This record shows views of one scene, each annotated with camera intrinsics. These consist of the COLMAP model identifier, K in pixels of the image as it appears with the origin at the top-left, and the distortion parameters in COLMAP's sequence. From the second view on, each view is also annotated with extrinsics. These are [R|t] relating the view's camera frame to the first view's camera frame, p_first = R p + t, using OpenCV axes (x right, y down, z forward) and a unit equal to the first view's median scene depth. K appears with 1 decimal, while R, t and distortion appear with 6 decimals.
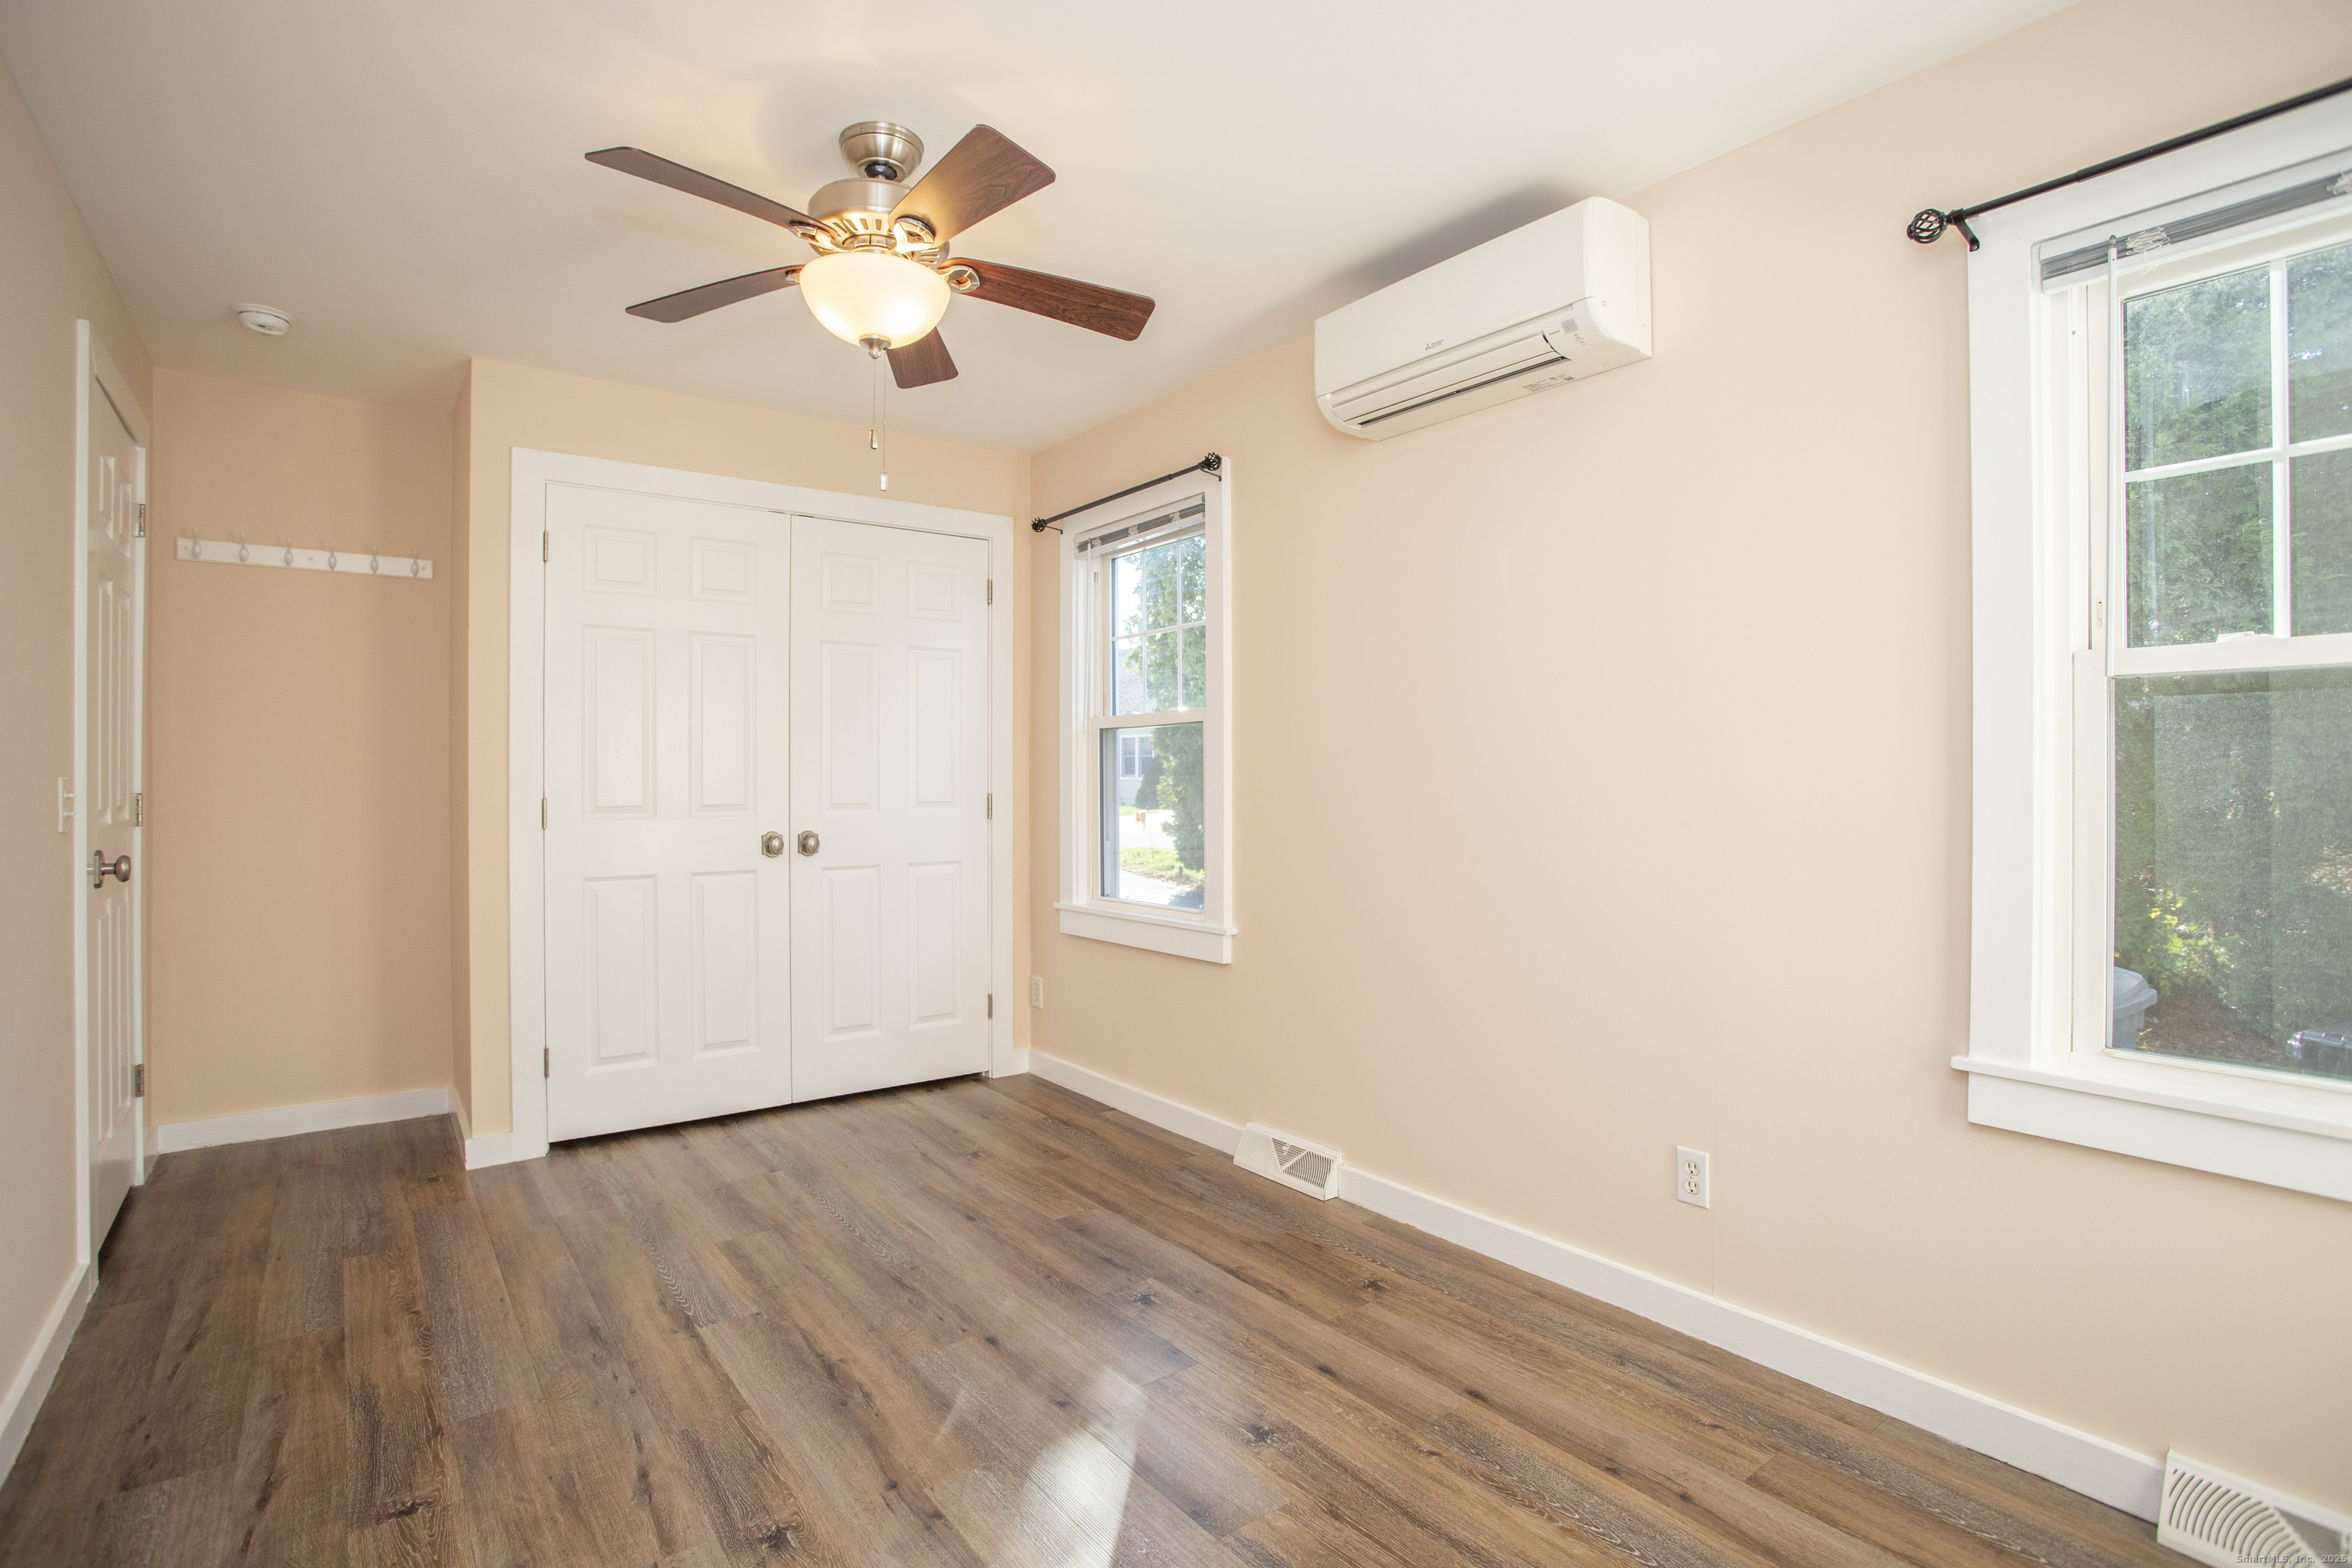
lens RADIAL K [[1140.1, 0, 1165.2], [0, 1140.1, 778.0], [0, 0, 1]] dist [-0.074499, 0.028922]
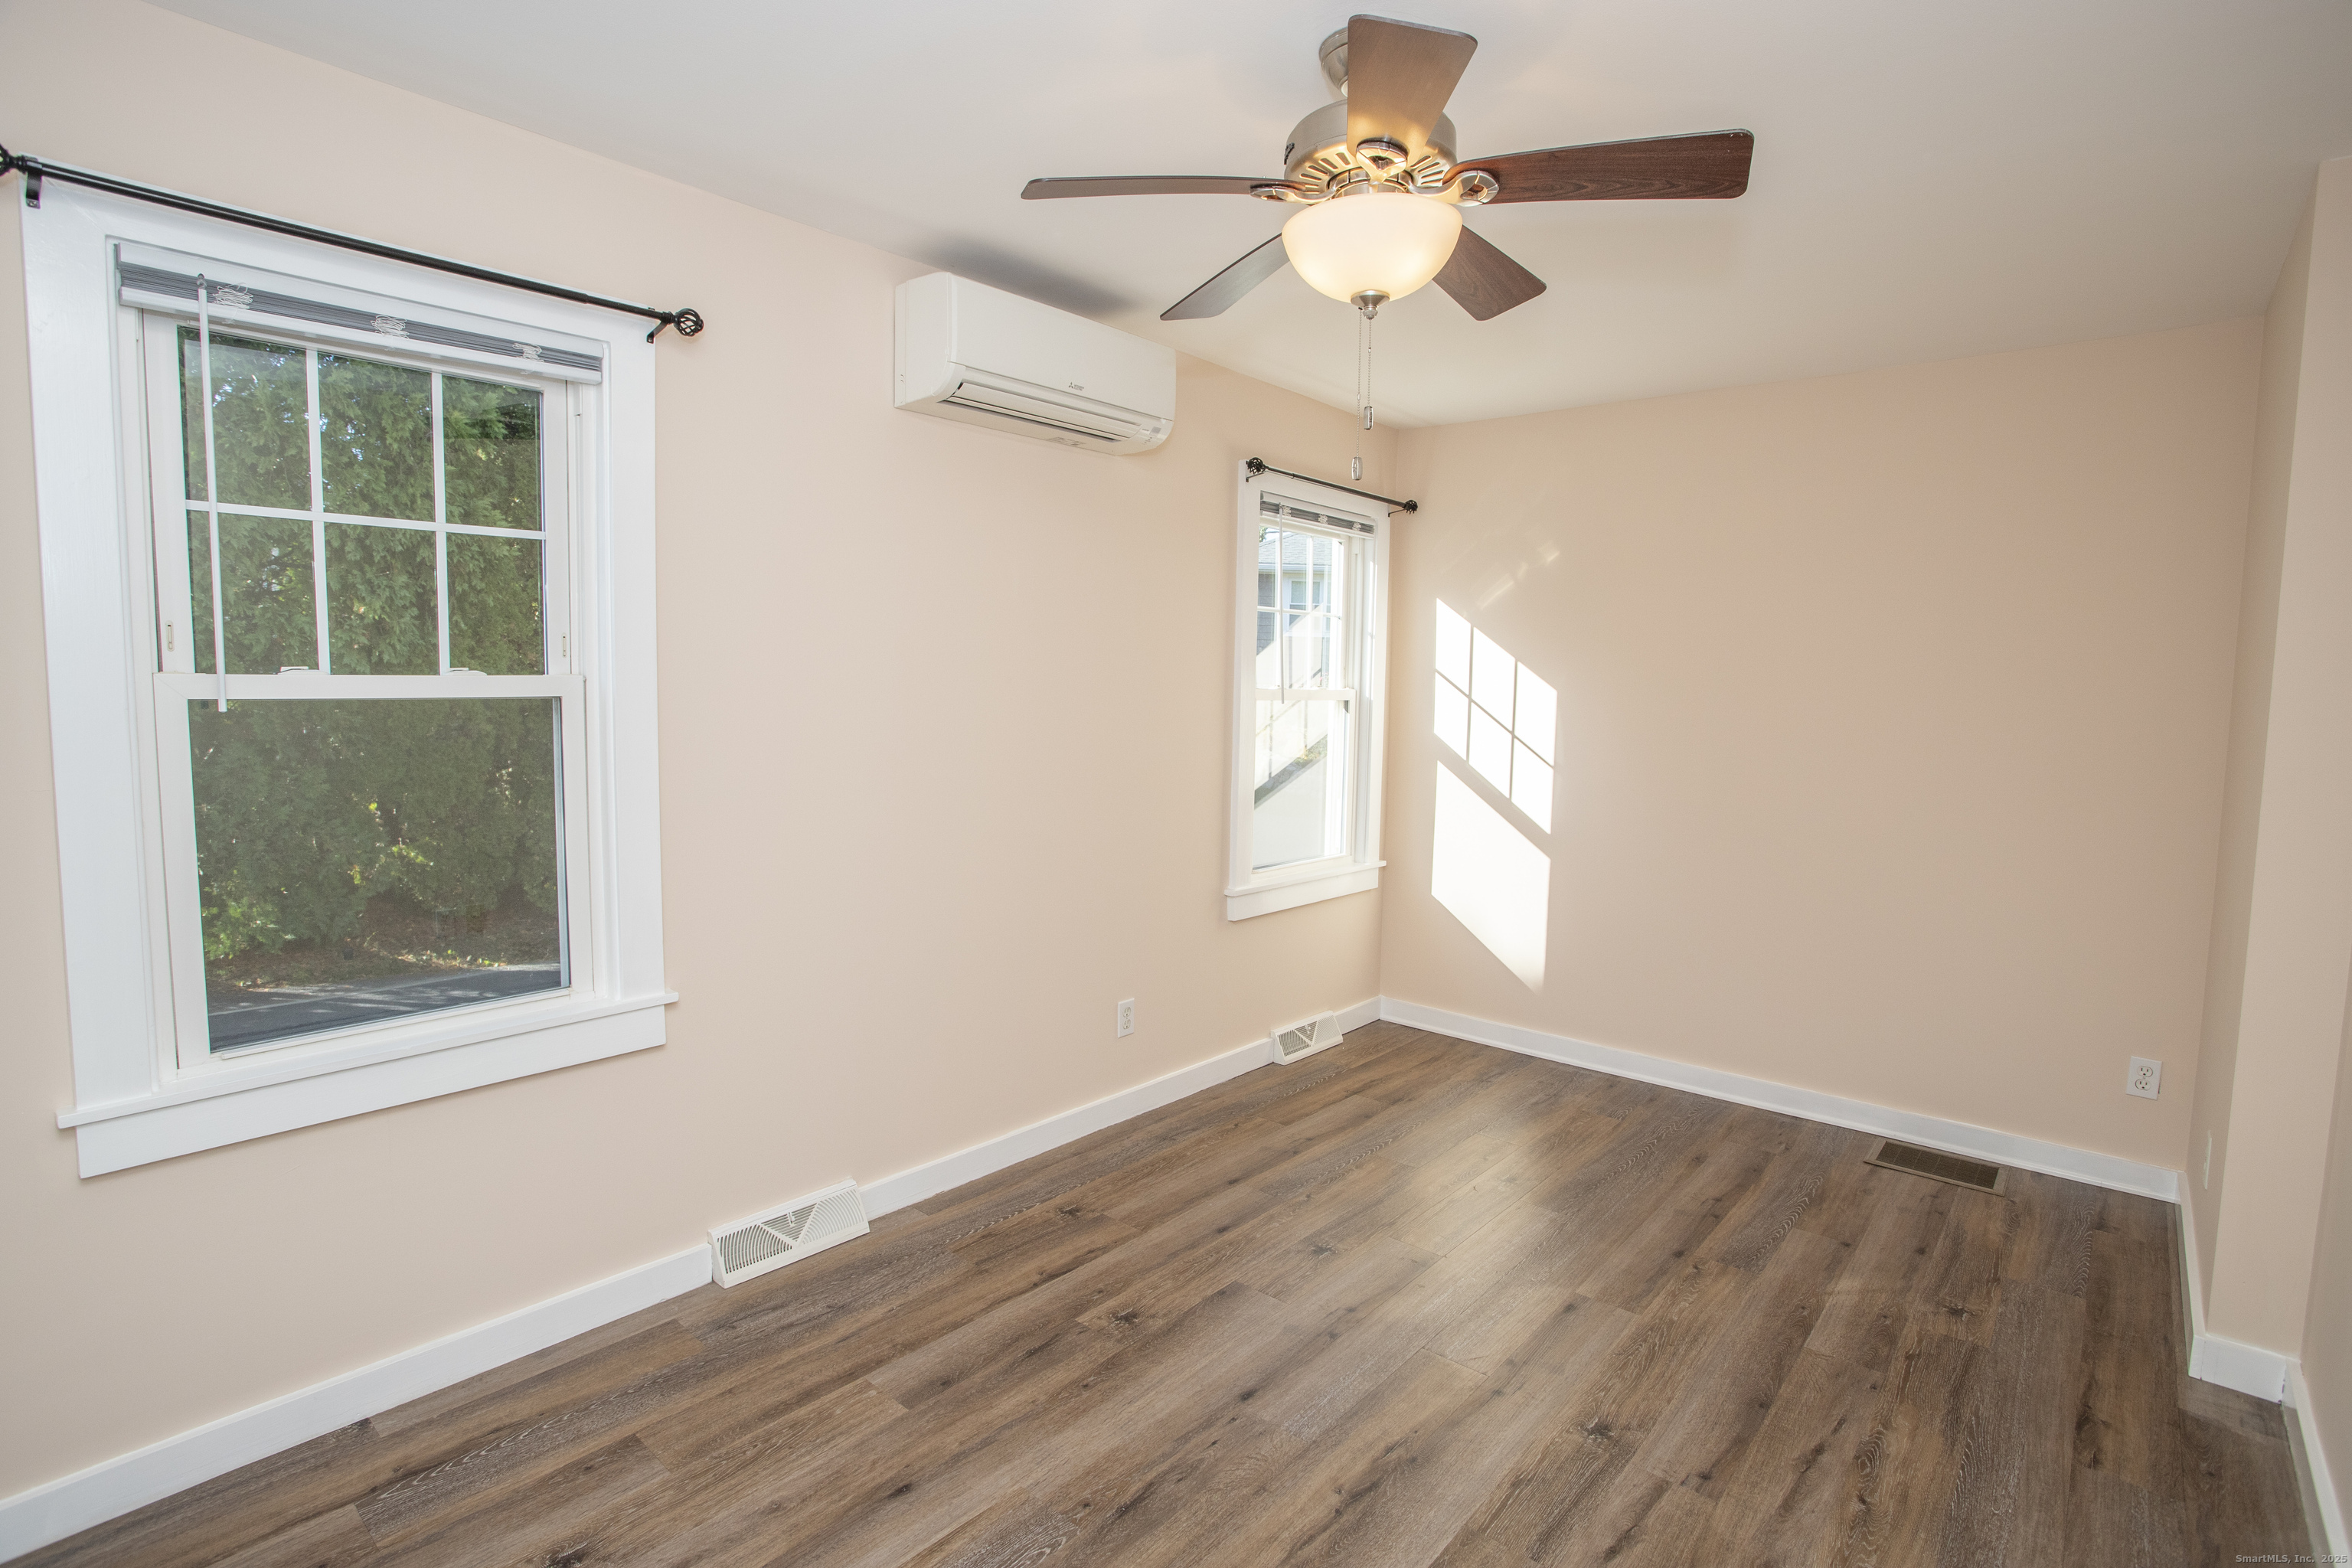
lens RADIAL K [[1140.1, 0, 1165.2], [0, 1140.1, 778.0], [0, 0, 1]] dist [-0.074499, 0.028922]
pose [[-0.204407, -0.084300, 0.975249, -0.946331], [-0.016142, 0.996440, 0.082748, -0.090088], [-0.978753, 0.001172, -0.205040, 1.169189]]
